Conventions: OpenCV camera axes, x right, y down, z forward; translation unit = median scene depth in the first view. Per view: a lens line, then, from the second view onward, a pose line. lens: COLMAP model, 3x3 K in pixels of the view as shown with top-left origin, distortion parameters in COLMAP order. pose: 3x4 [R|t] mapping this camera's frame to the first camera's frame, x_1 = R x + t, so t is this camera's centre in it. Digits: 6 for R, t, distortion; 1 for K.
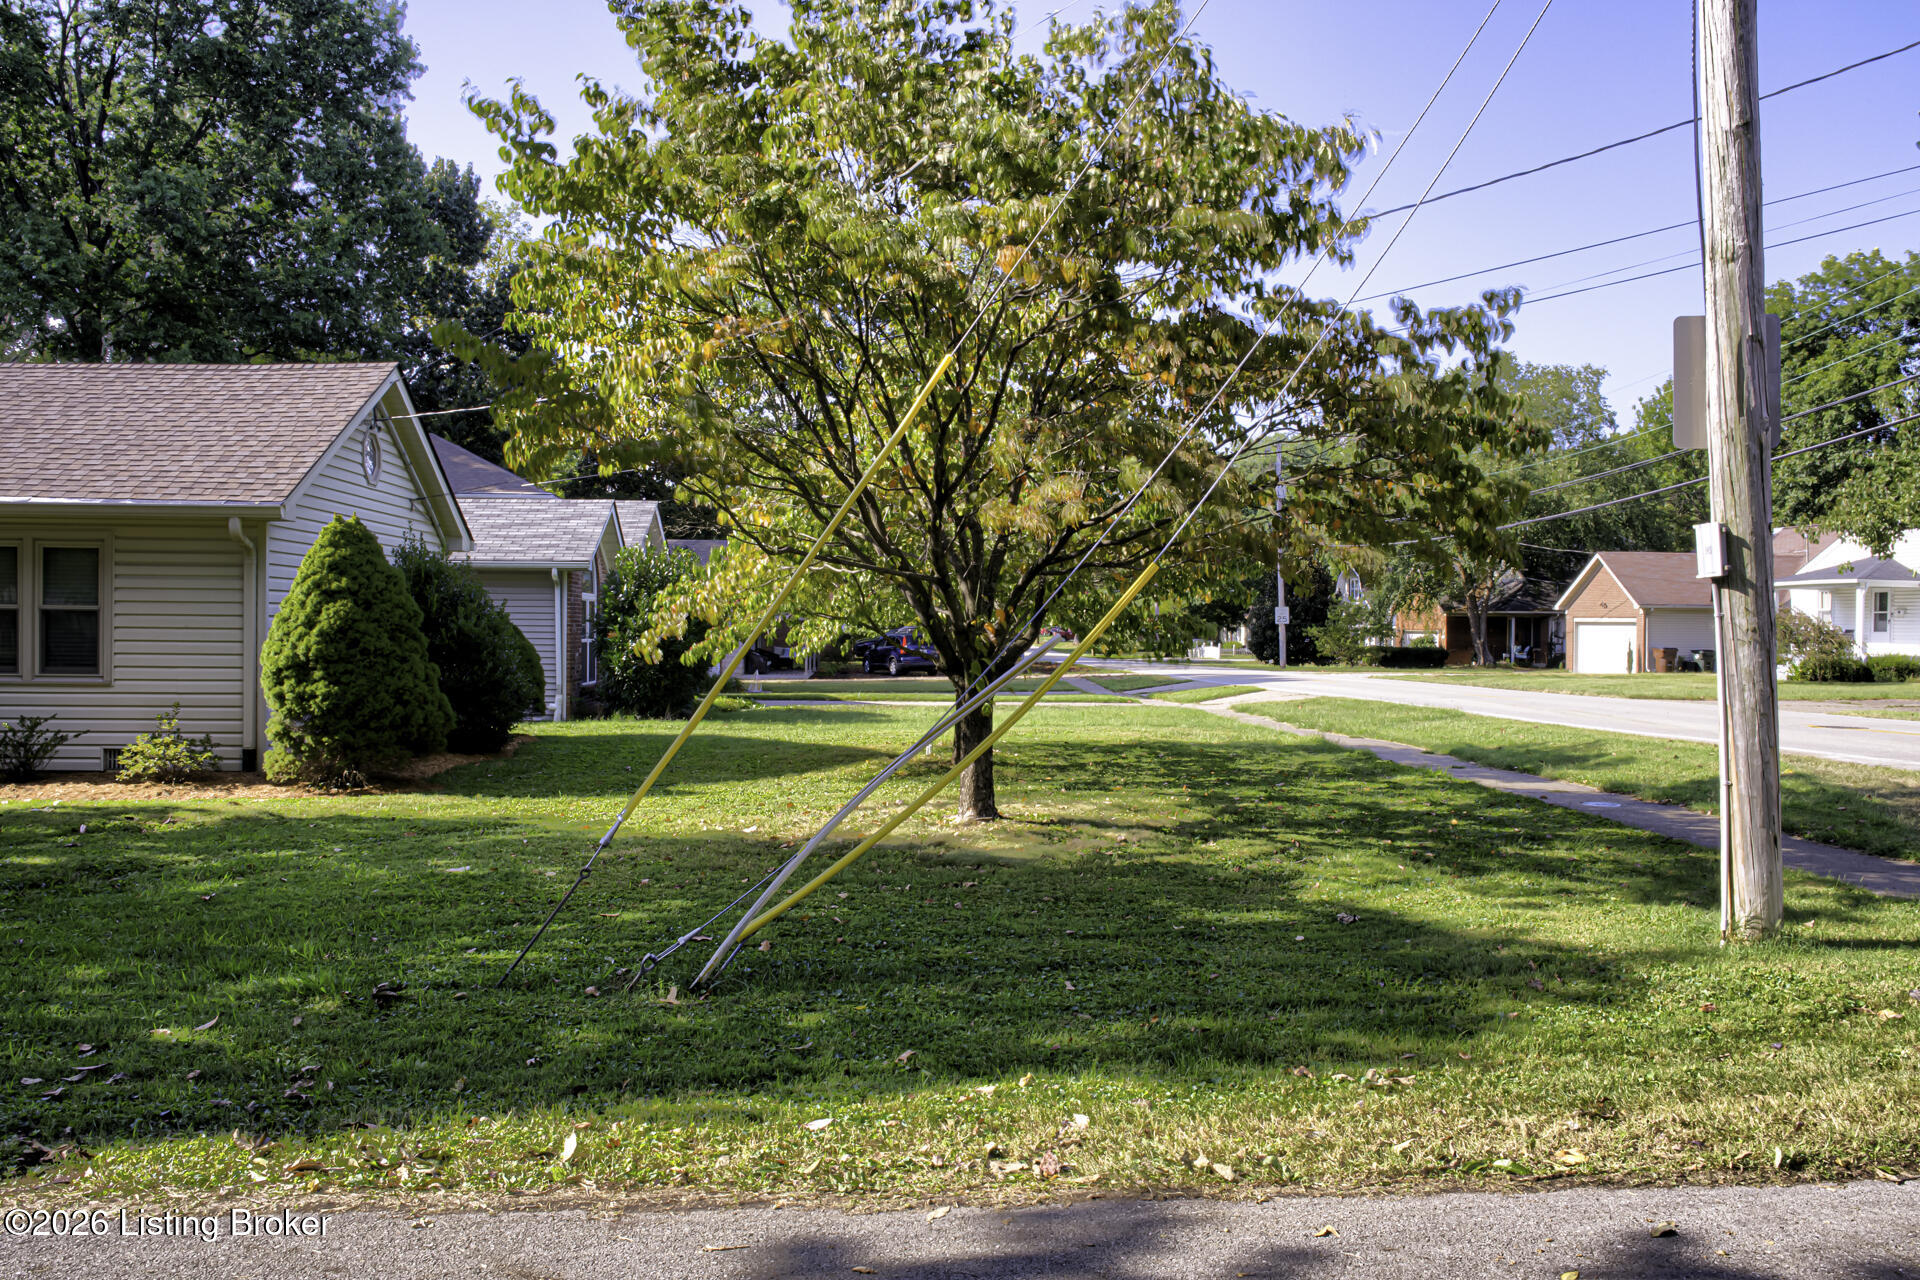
lens RADIAL K [[1540.2, 0, 960.0], [0, 1540.2, 640.0], [0, 0, 1]] dist [-0.080837, 0.107347]
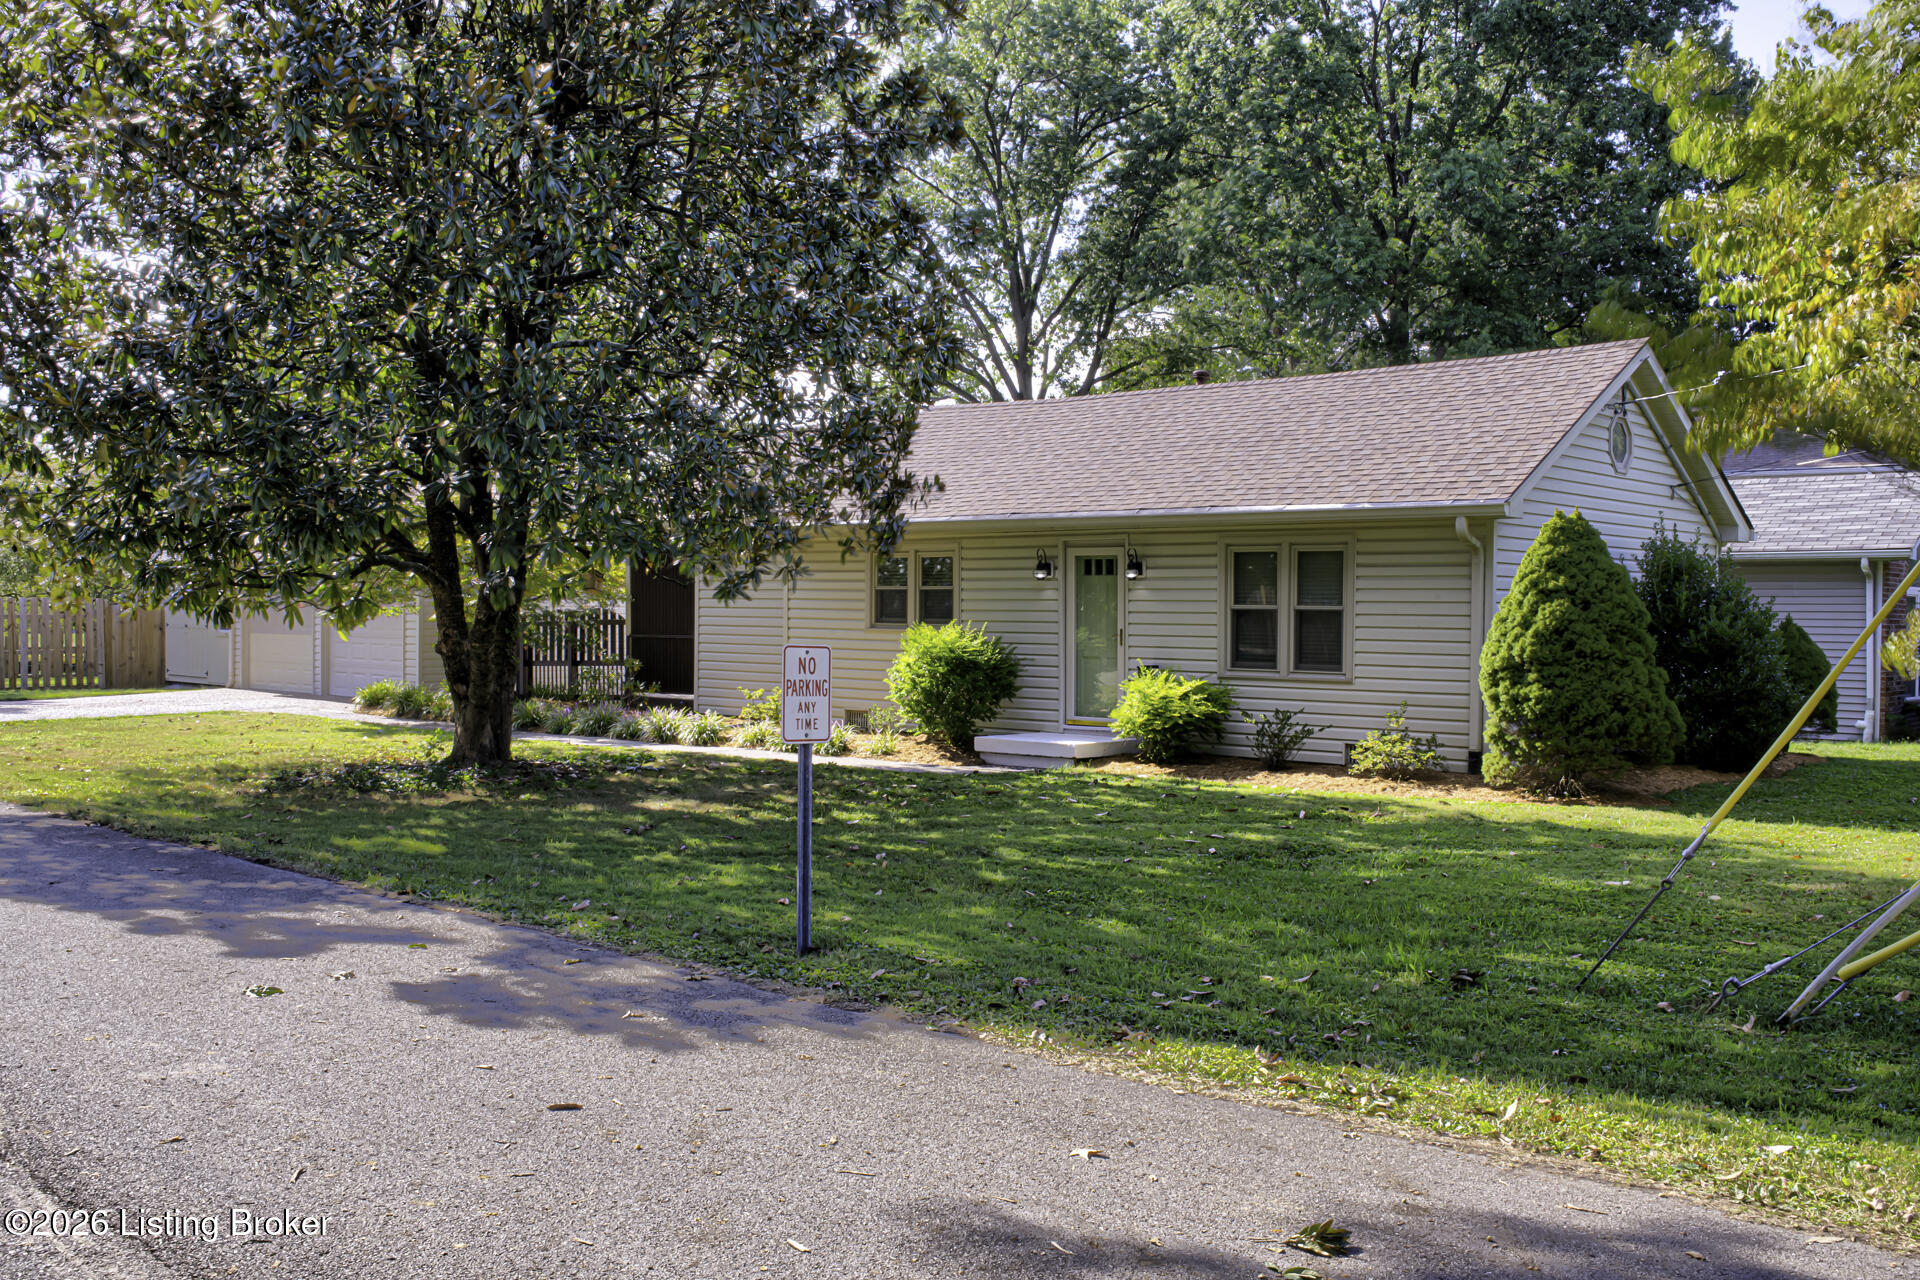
lens RADIAL K [[1779.3, 0, 960.0], [0, 1779.3, 640.0], [0, 0, 1]] dist [-0.012794, 0.121368]
pose [[0.710204, 0.009698, -0.703930, 0.111702], [-0.010476, 0.999940, 0.003206, -0.000521], [0.703918, 0.005098, 0.710263, -0.055420]]
